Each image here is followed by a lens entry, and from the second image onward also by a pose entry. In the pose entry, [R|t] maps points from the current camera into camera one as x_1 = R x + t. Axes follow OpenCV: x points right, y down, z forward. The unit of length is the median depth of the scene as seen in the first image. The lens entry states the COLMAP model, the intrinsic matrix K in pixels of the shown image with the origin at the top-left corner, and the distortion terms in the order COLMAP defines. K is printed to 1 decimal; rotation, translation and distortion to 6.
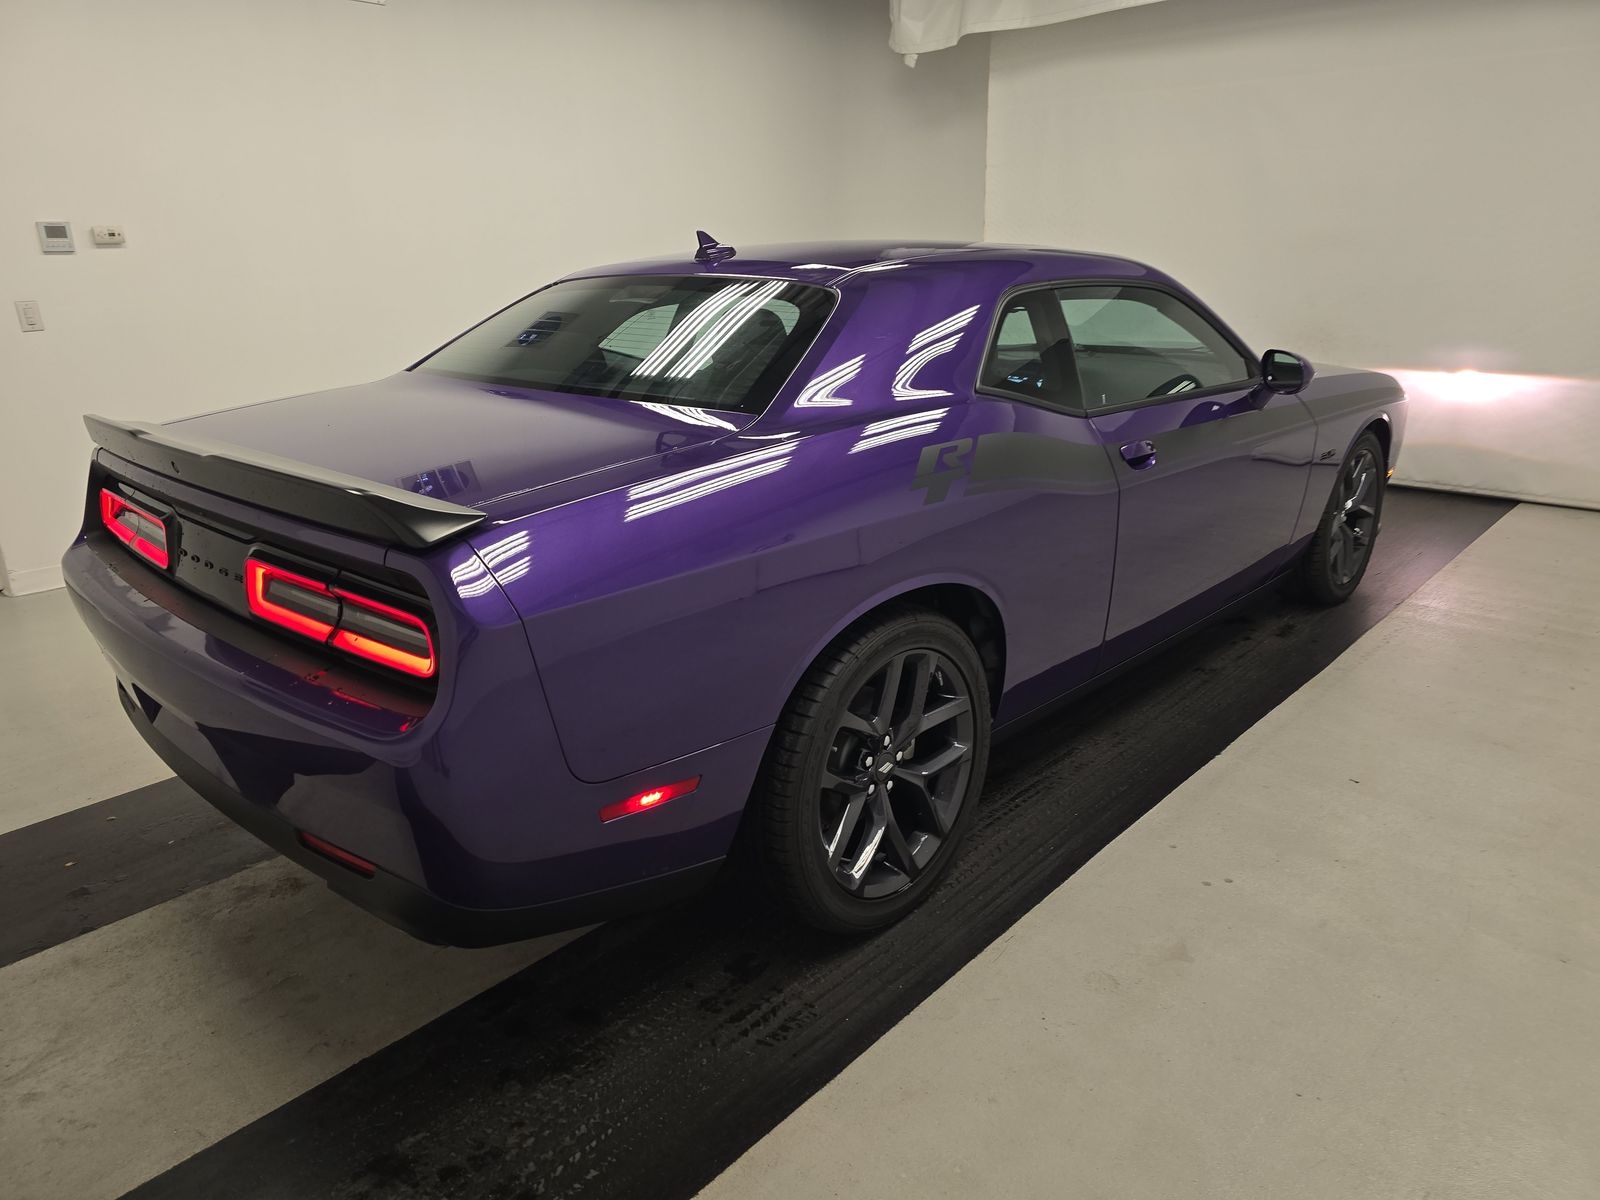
lens RADIAL K [[1057.1, 0, 788.9], [0, 1057.1, 593.7], [0, 0, 1]] dist [0.000086, -0.002591]
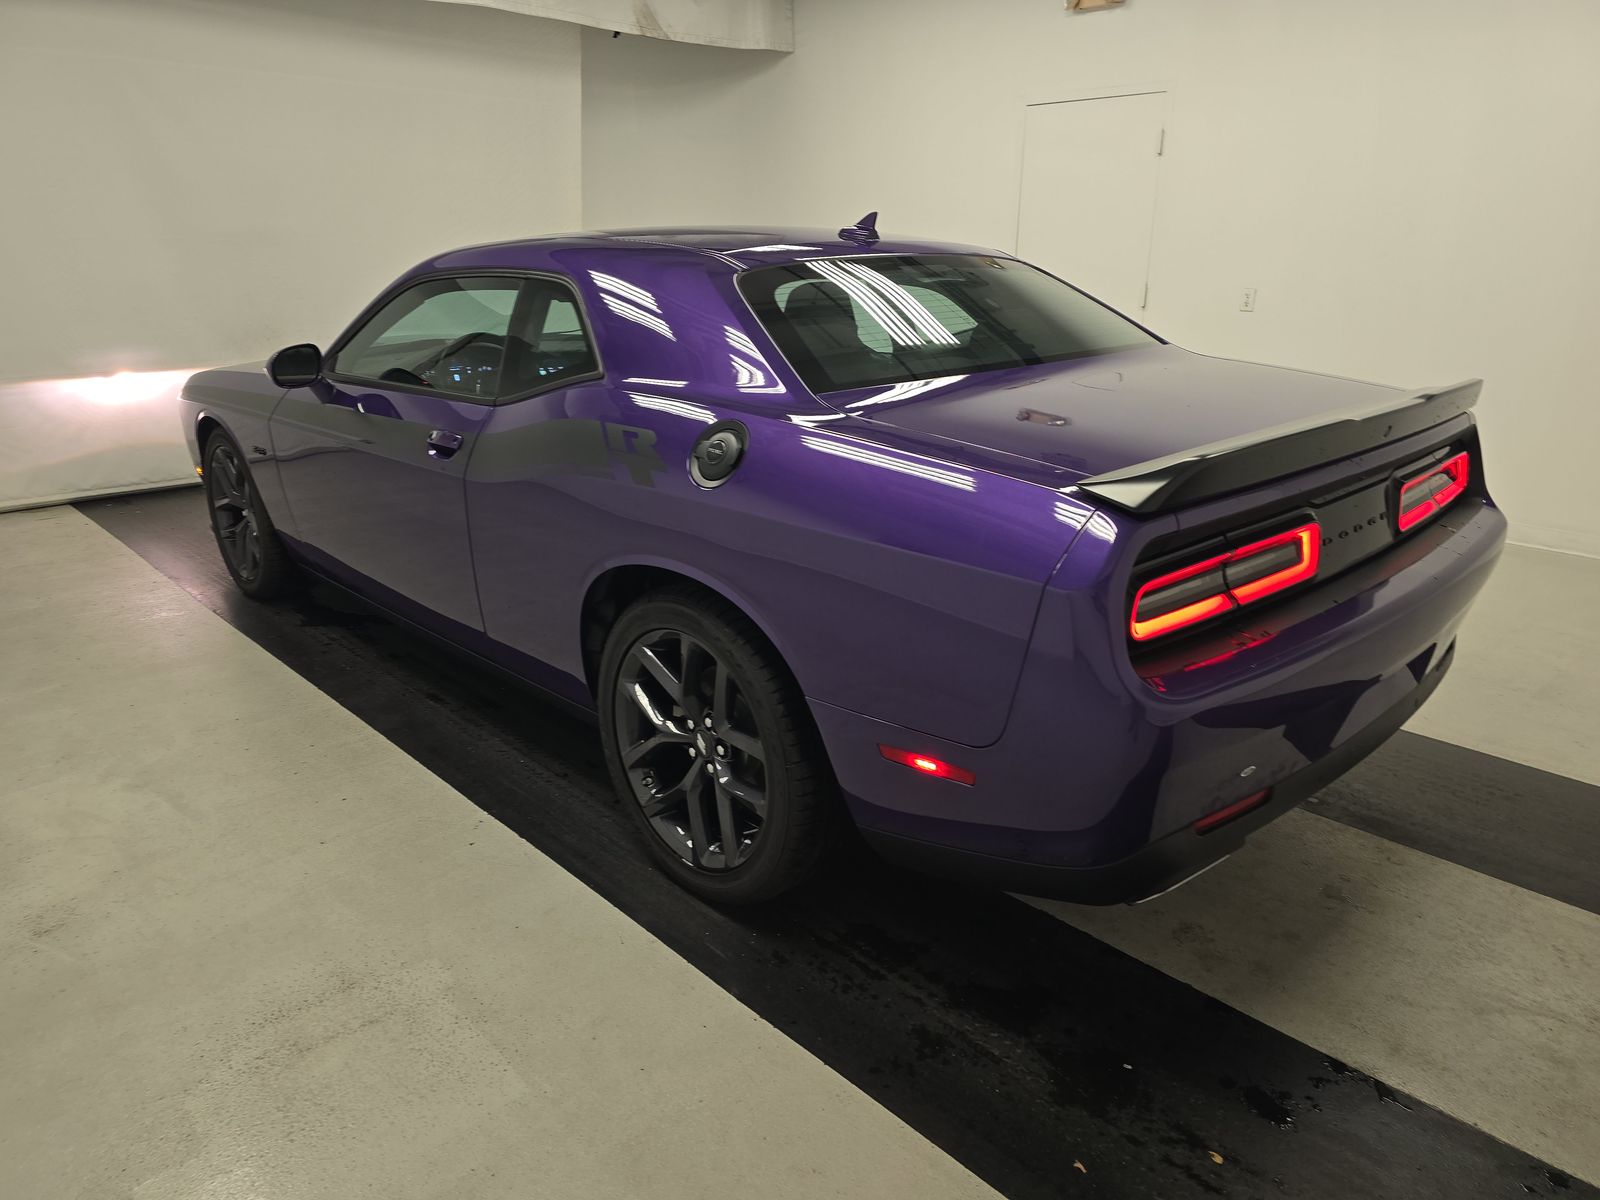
lens RADIAL K [[1057.1, 0, 833.8], [0, 1057.1, 562.7], [0, 0, 1]] dist [0.000086, -0.002591]
pose [[0.078633, -0.283613, 0.955709, -1.562990], [0.317713, 0.915818, 0.245635, -0.399762], [-0.944921, 0.284327, 0.162121, 1.304946]]
